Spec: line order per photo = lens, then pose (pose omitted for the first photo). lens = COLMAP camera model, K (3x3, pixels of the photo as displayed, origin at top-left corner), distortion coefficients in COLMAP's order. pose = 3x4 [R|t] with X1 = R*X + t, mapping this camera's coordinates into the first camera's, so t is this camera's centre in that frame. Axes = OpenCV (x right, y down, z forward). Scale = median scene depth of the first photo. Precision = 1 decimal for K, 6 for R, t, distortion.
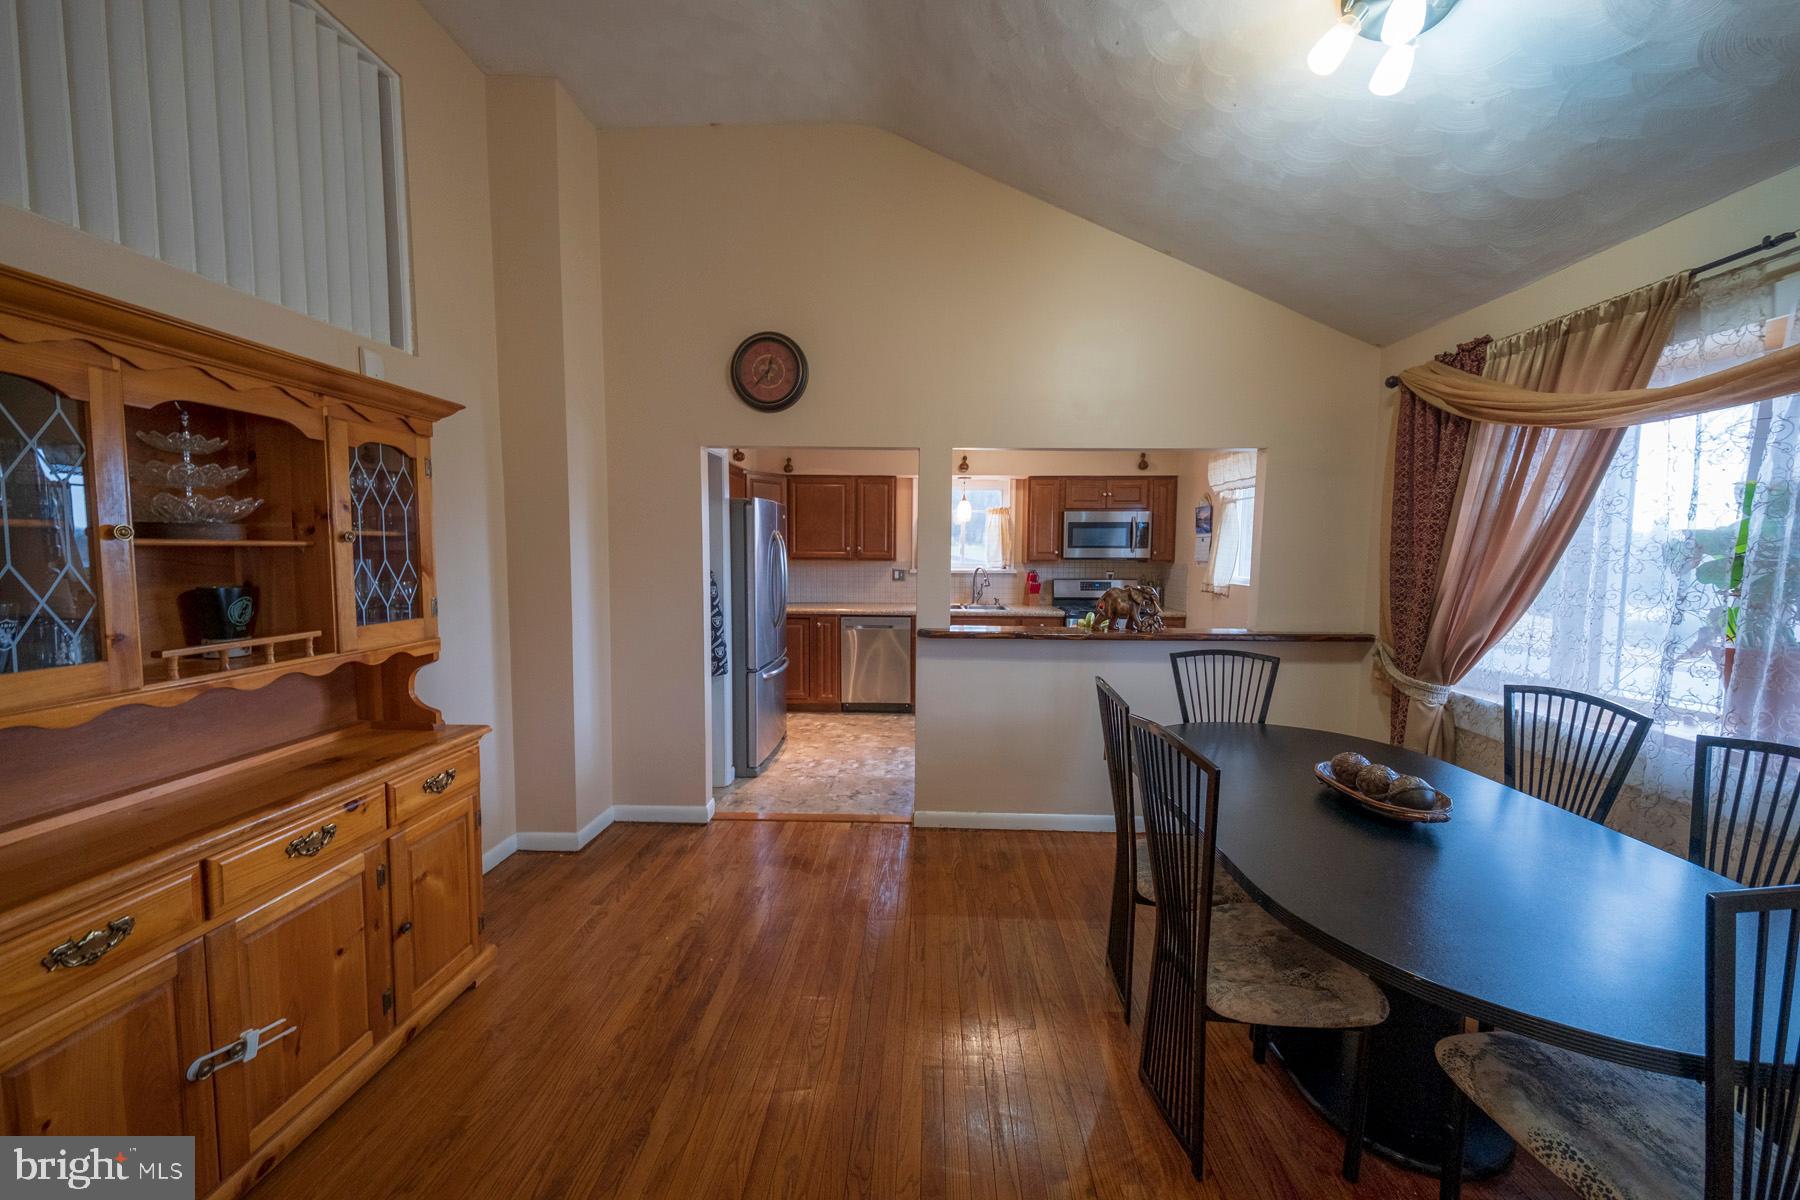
lens RADIAL K [[627.0, 0, 910.3], [0, 627.0, 590.9], [0, 0, 1]] dist [0.000731, -0.000301]
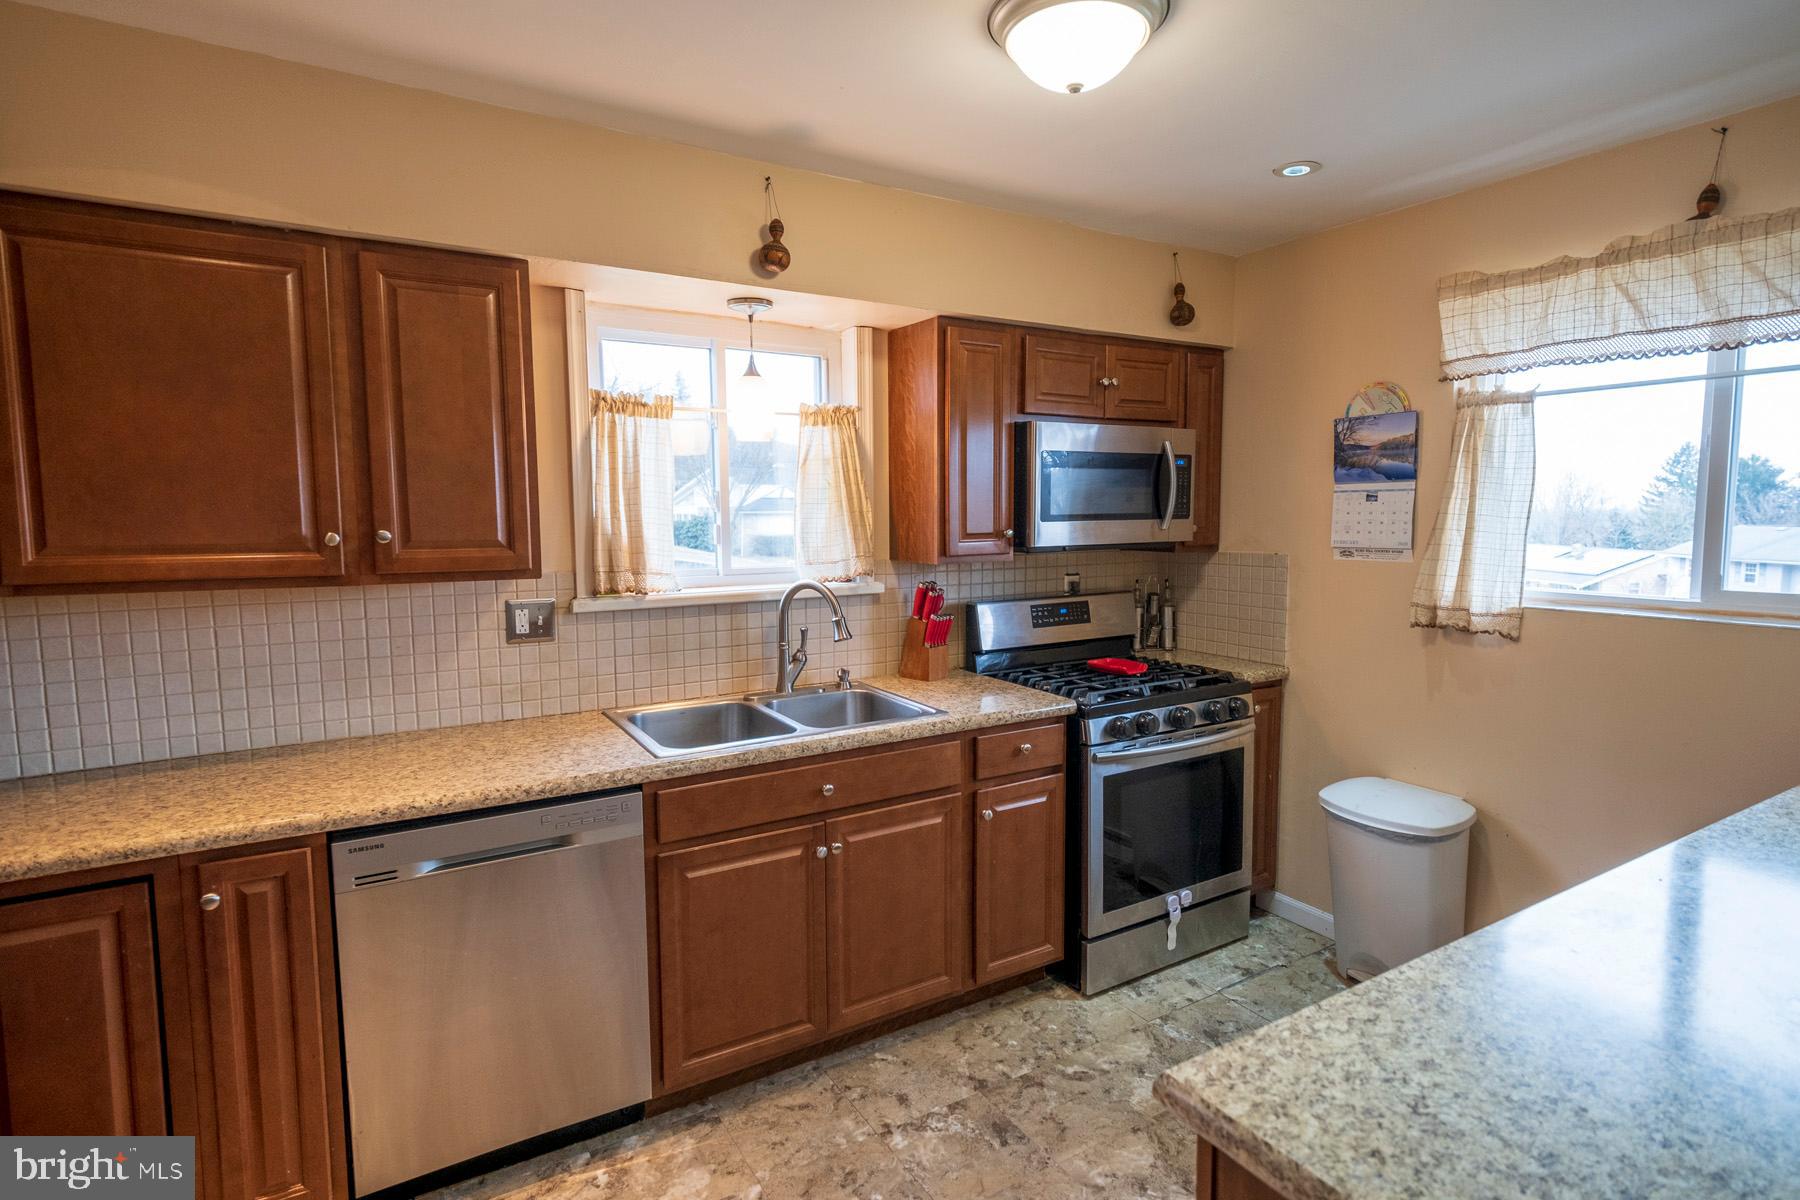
lens RADIAL K [[879.3, 0, 893.2], [0, 879.3, 591.9], [0, 0, 1]] dist [0.004031, 0.000316]
pose [[0.850254, -0.059836, 0.522960, -0.178336], [0.048464, 0.998197, 0.035417, -0.092020], [-0.524137, -0.004768, 0.851621, 1.126578]]
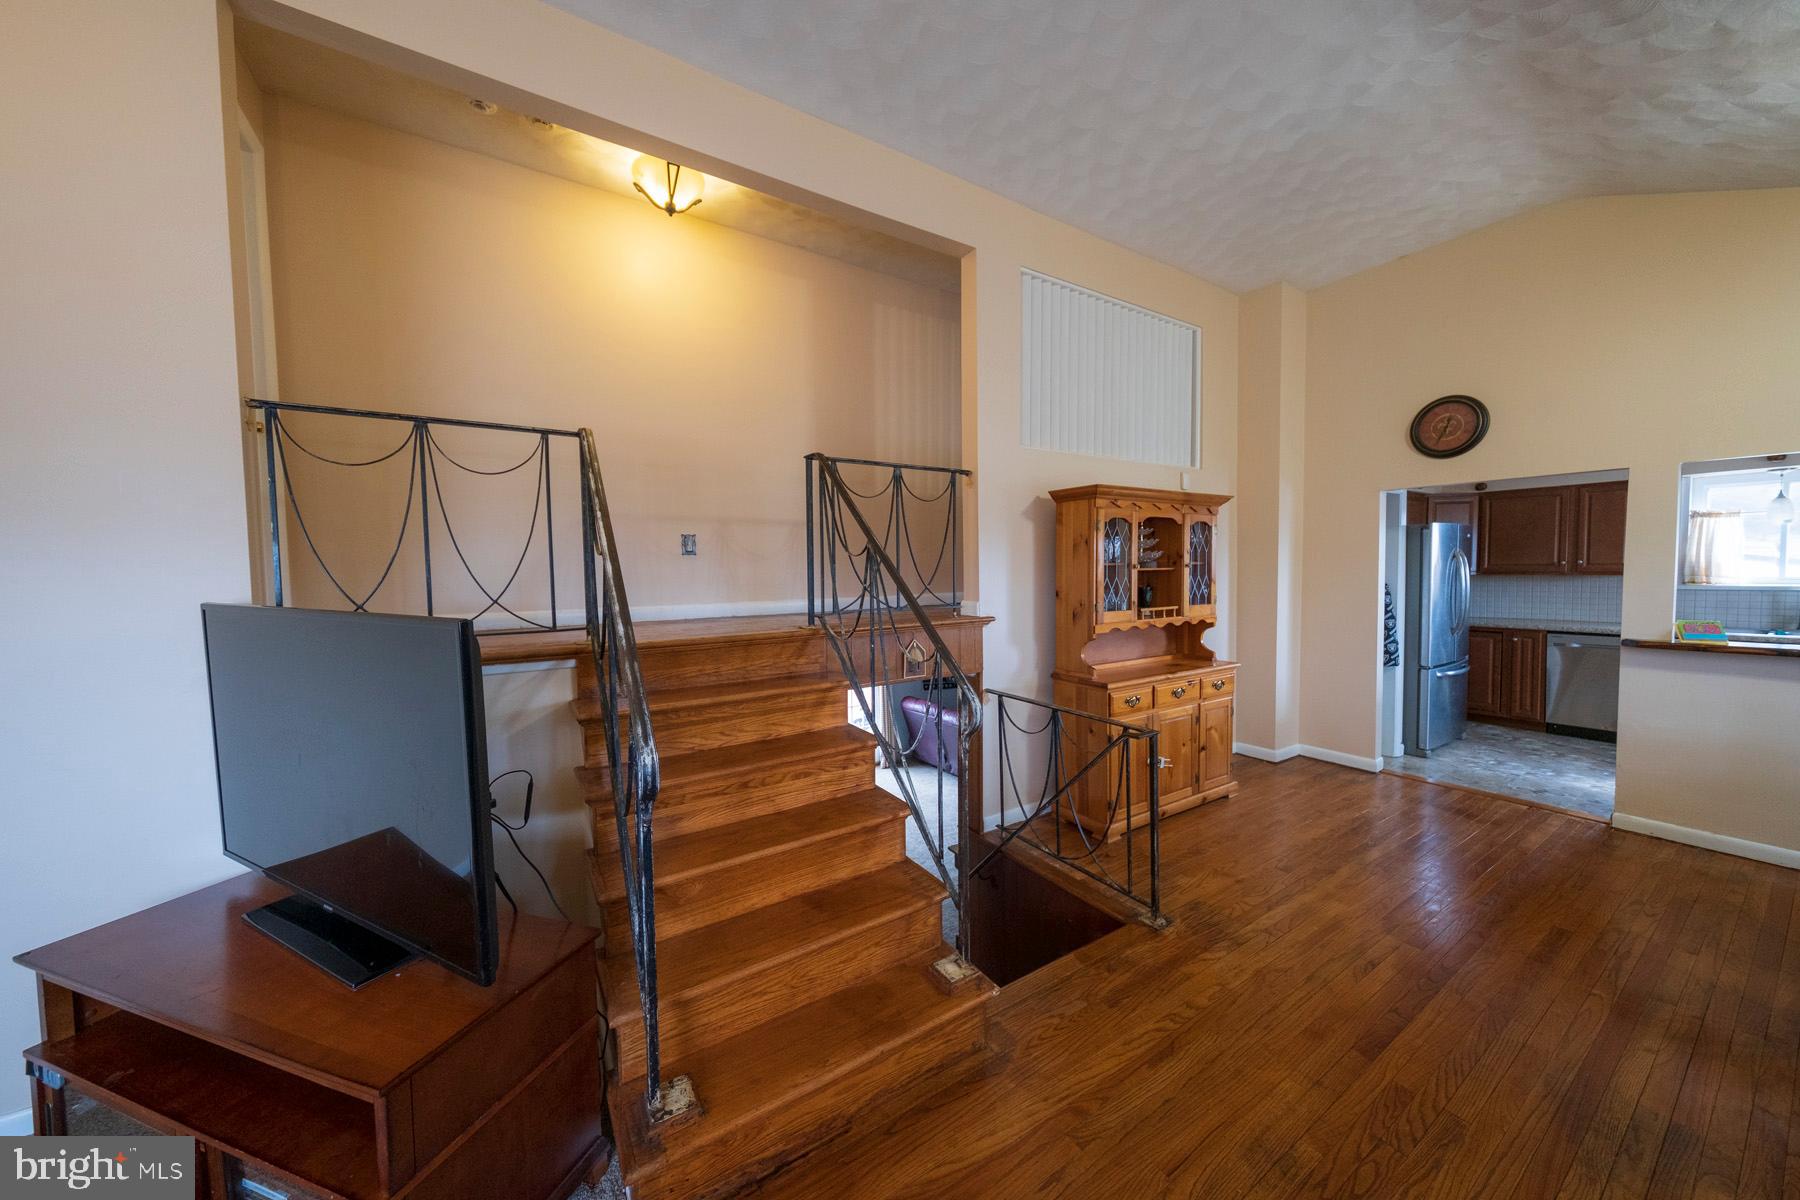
lens RADIAL K [[623.6, 0, 896.5], [0, 623.6, 591.3], [0, 0, 1]] dist [0.010441, -0.000513]
pose [[0.564248, 0.018522, -0.825398, 0.230347], [-0.039156, 0.999224, -0.004345, 0.036737], [0.824676, 0.034771, 0.564535, -0.714424]]
